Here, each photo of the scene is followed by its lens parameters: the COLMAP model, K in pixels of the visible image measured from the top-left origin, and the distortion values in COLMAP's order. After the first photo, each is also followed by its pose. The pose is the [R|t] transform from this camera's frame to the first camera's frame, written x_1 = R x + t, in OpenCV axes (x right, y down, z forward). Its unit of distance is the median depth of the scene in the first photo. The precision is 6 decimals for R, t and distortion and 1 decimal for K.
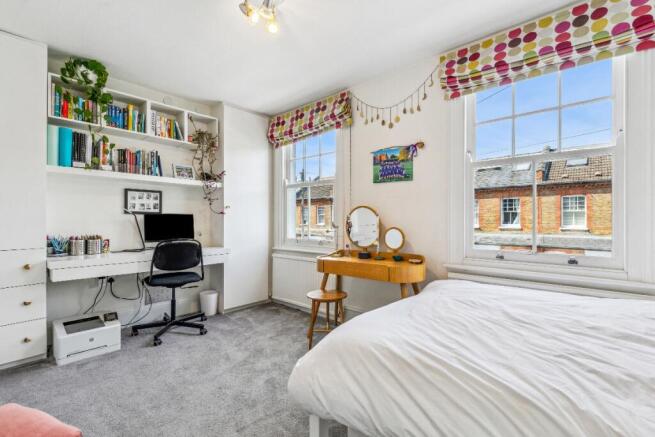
lens RADIAL K [[296.1, 0, 328.2], [0, 296.1, 218.1], [0, 0, 1]] dist [0.017392, 0.001695]
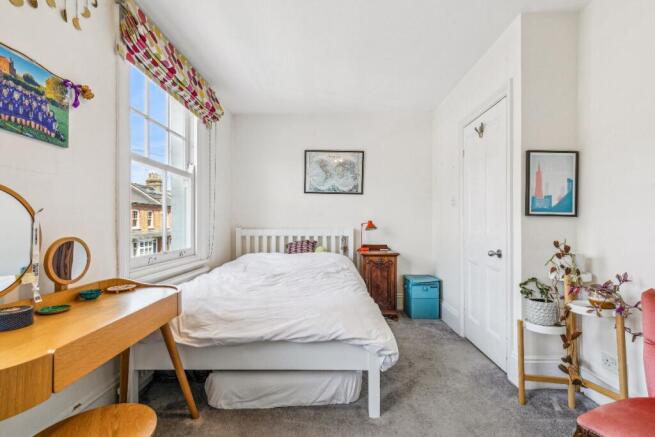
lens RADIAL K [[296.1, 0, 329.2], [0, 296.1, 217.7], [0, 0, 1]] dist [0.017392, 0.001695]
pose [[-0.688462, -0.005285, 0.725253, -0.429820], [-0.010540, 0.999941, -0.002718, -0.005803], [-0.725196, -0.009516, -0.688477, 1.021060]]
